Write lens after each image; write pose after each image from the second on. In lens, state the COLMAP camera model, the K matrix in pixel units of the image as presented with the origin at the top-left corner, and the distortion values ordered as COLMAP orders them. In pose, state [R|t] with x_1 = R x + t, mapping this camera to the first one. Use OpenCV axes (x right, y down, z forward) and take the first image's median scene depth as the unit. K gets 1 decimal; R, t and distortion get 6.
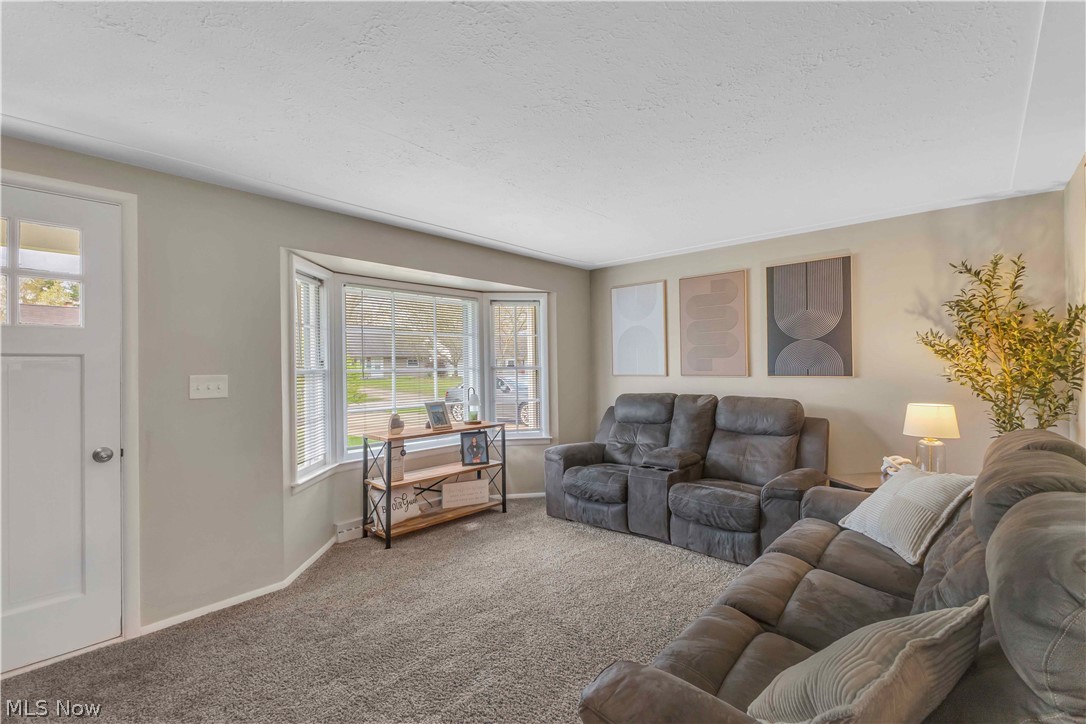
lens RADIAL K [[470.3, 0, 520.3], [0, 470.3, 362.1], [0, 0, 1]] dist [0.008620, -0.002289]
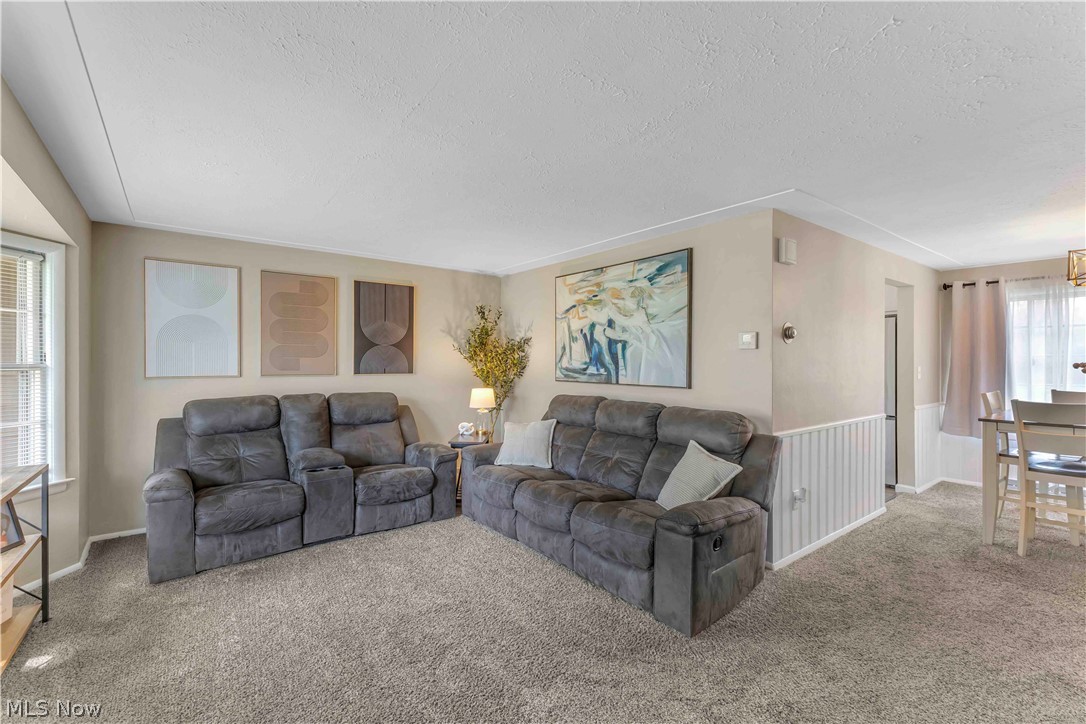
lens RADIAL K [[470.3, 0, 542.0], [0, 470.3, 364.3], [0, 0, 1]] dist [0.008620, -0.002289]
pose [[0.188586, 0.014690, 0.981947, -0.536476], [-0.002953, 0.999892, -0.014391, 0.020540], [-0.982052, -0.000186, 0.188609, 0.344807]]
